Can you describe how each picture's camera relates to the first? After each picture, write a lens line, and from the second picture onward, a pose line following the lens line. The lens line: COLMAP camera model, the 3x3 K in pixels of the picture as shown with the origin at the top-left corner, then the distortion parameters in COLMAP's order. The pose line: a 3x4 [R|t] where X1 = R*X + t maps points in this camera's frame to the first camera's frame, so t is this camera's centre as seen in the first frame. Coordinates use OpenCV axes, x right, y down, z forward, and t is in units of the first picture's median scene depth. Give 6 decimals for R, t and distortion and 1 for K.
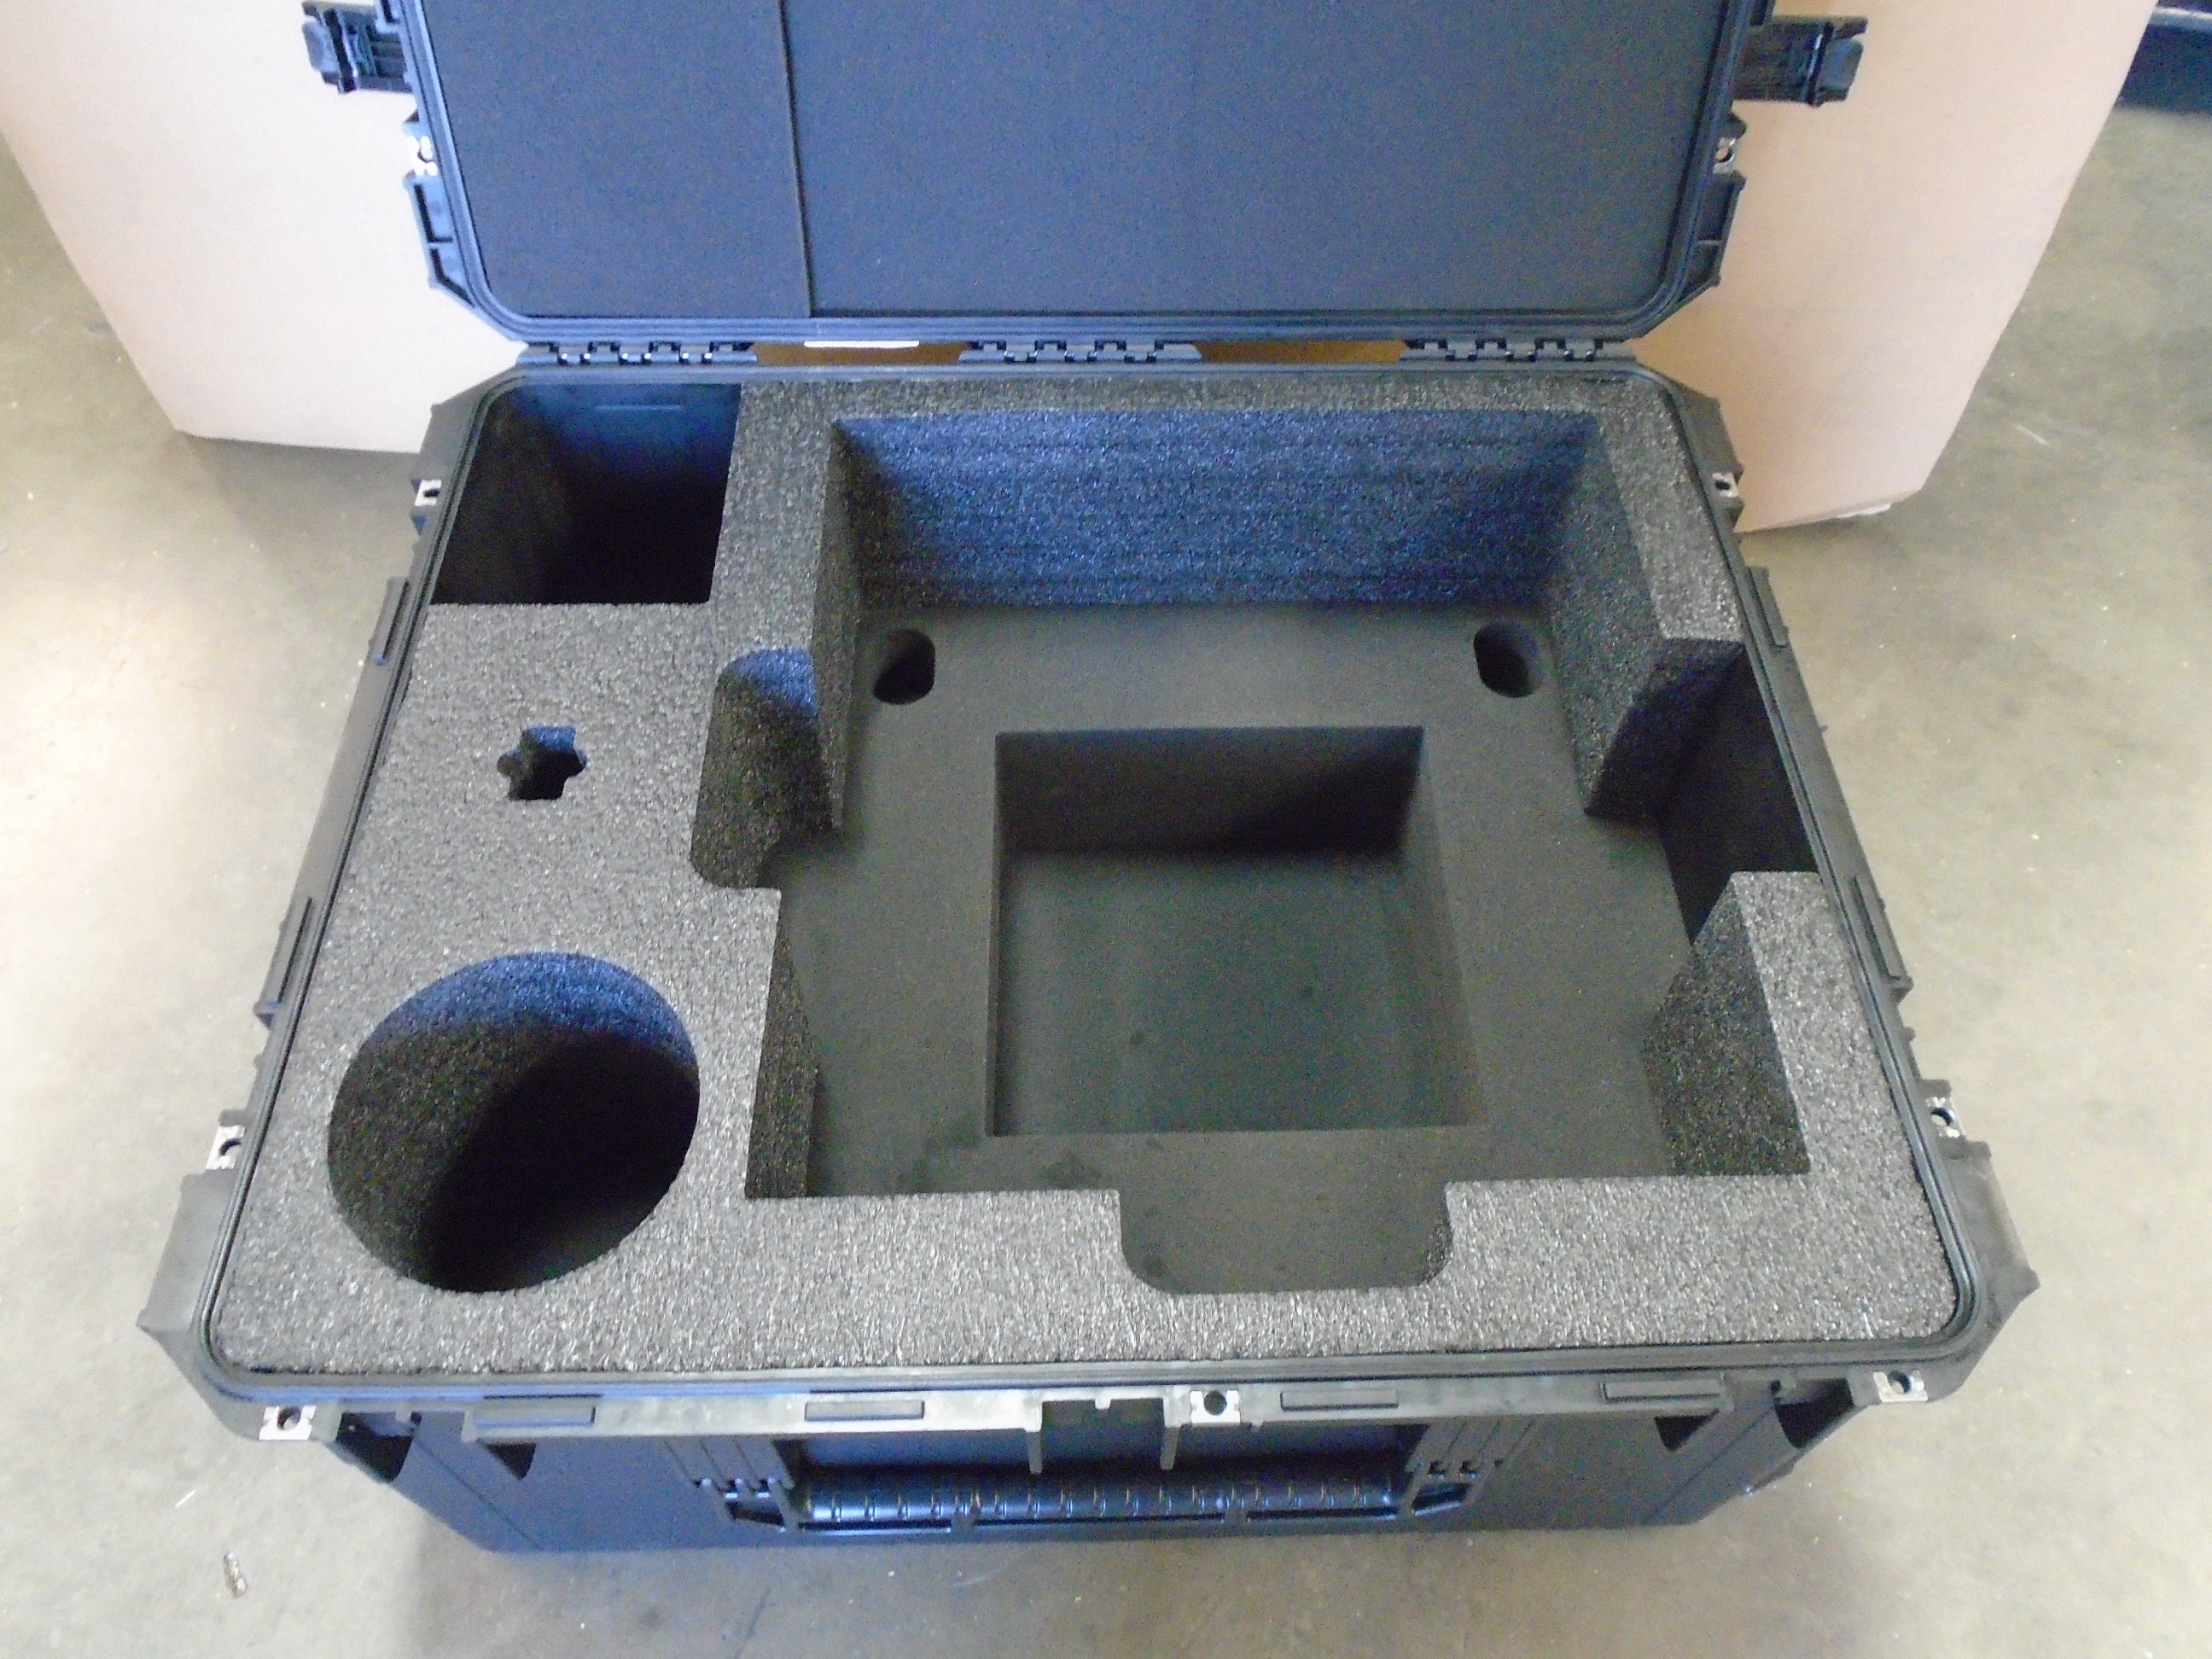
lens RADIAL K [[1729.6, 0, 1097.3], [0, 1729.6, 817.6], [0, 0, 1]] dist [-0.005371, -0.005258]
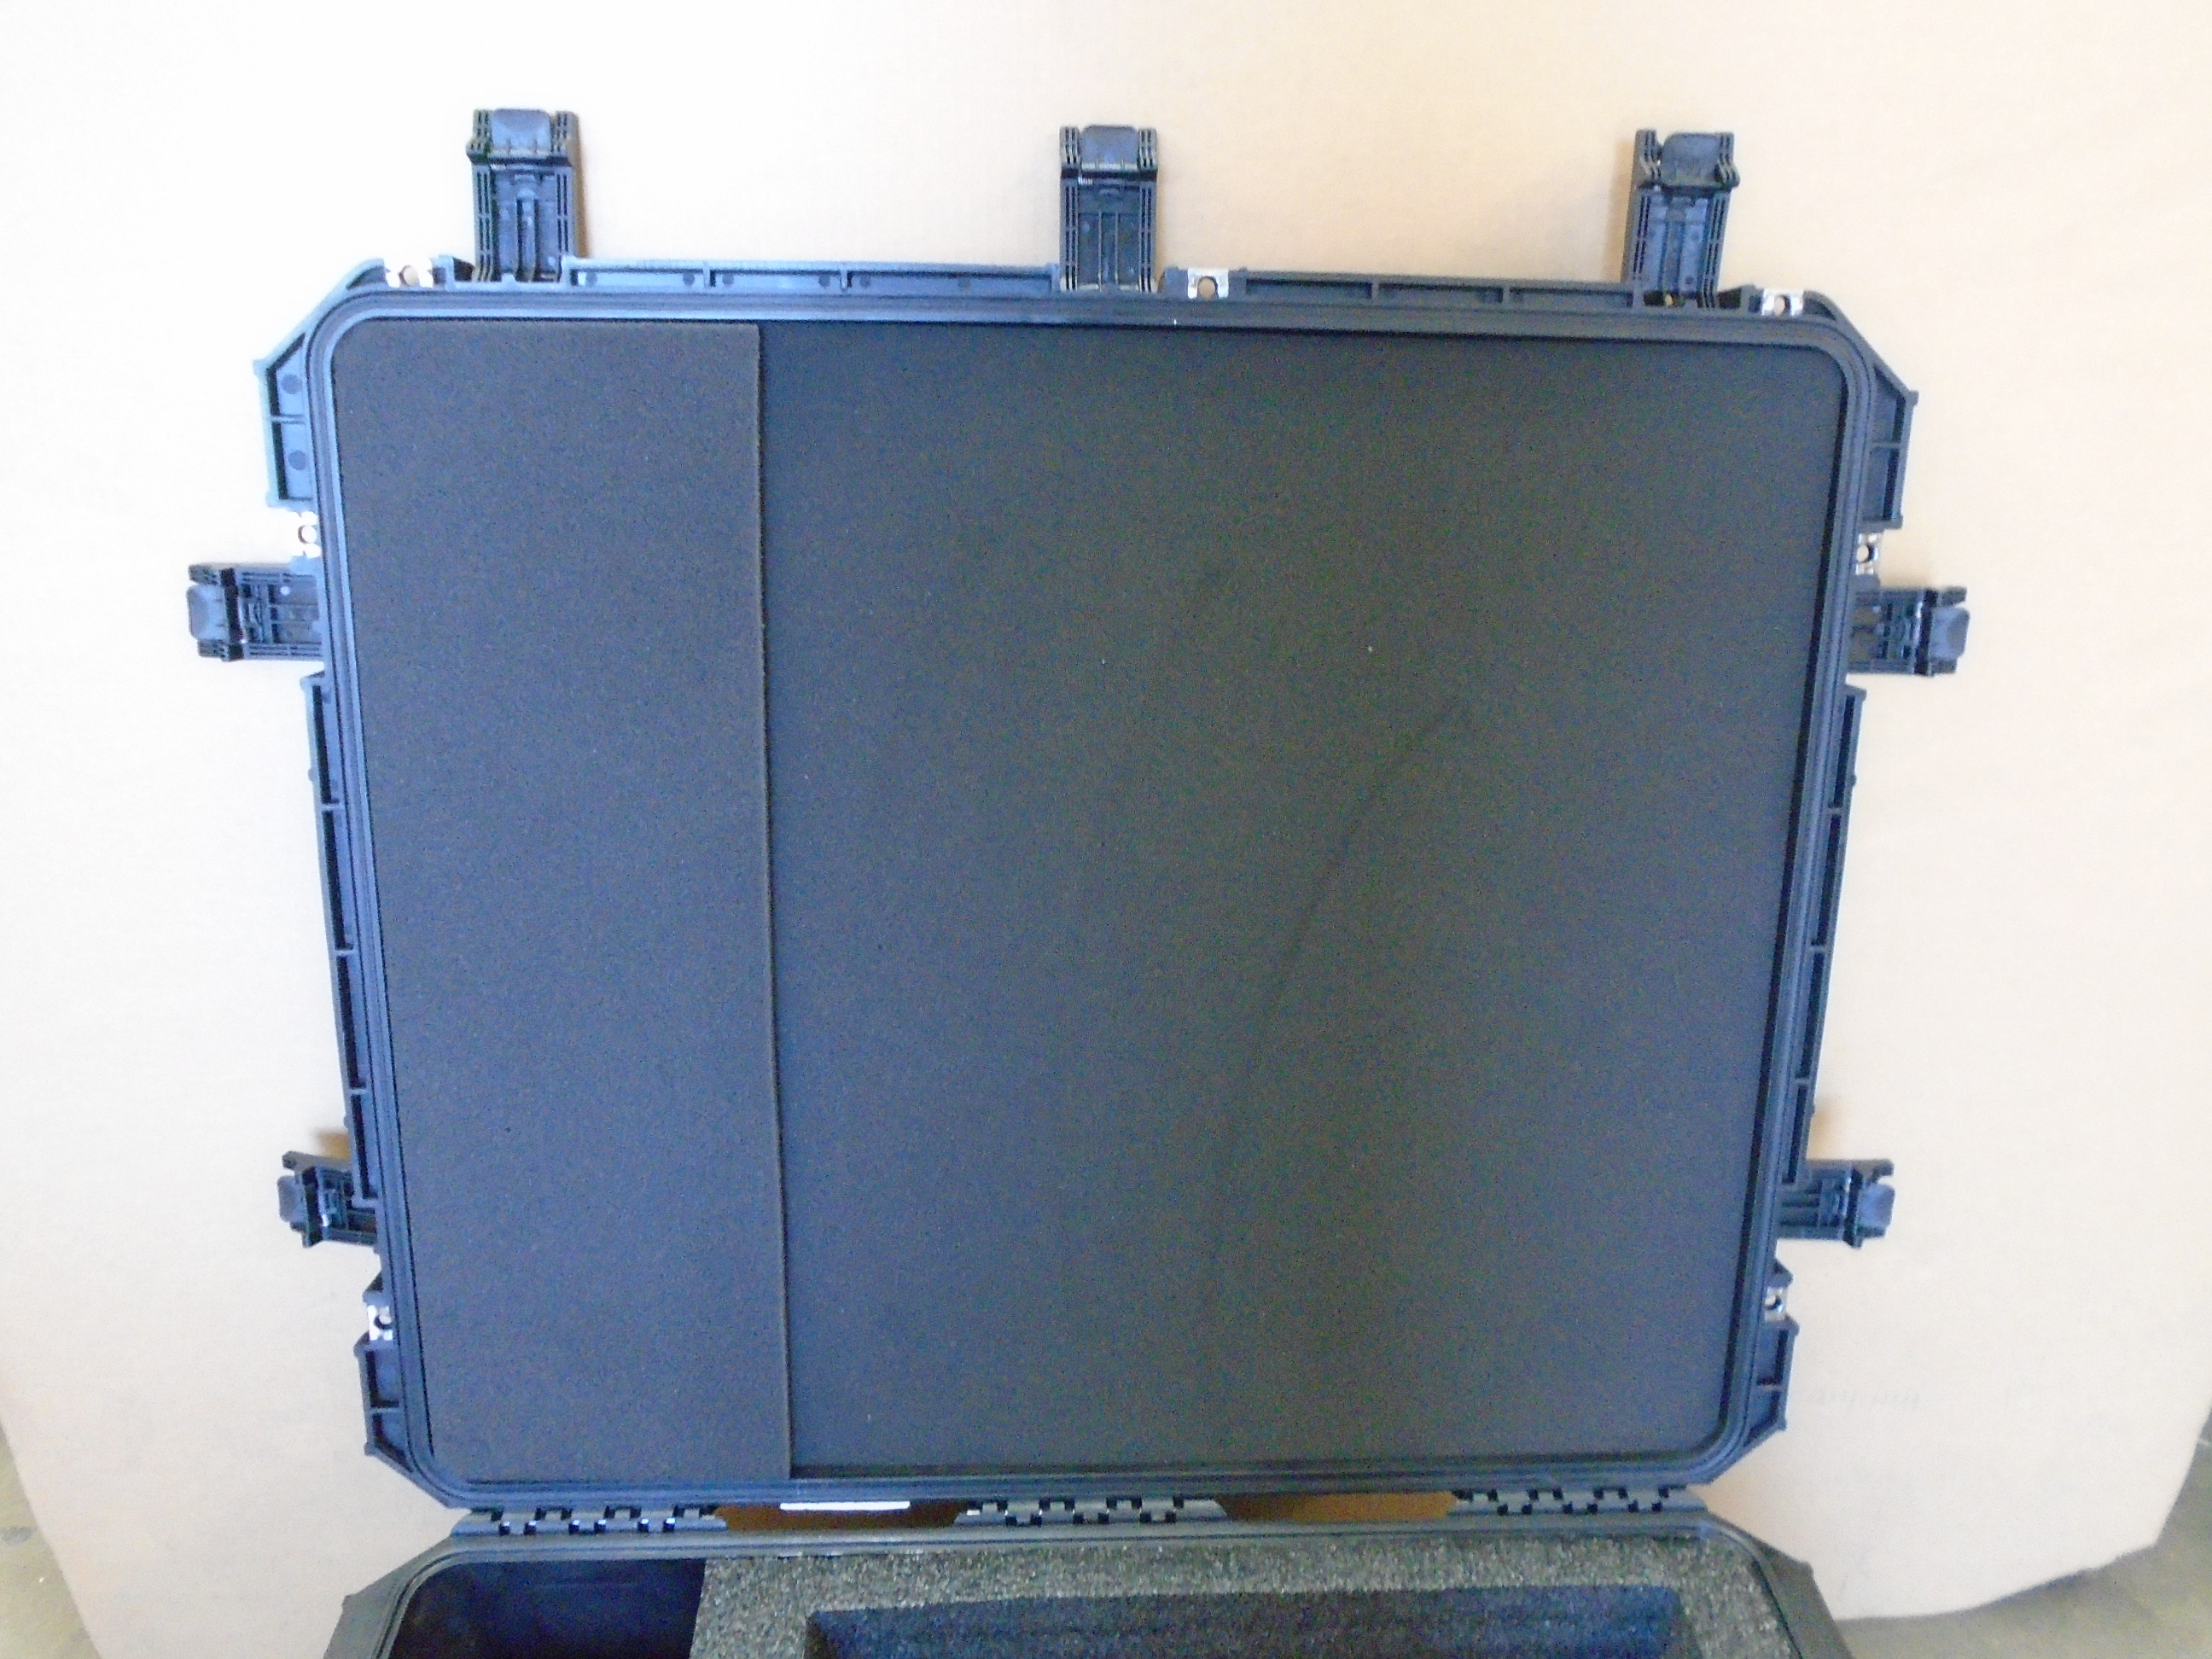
lens RADIAL K [[1729.6, 0, 1100.2], [0, 1729.6, 793.7], [0, 0, 1]] dist [-0.005371, -0.005258]
pose [[0.999617, -0.000448, 0.027664, -0.032913], [0.012968, 0.890838, -0.454136, -0.217377], [-0.024441, 0.454321, 0.890503, 0.041576]]
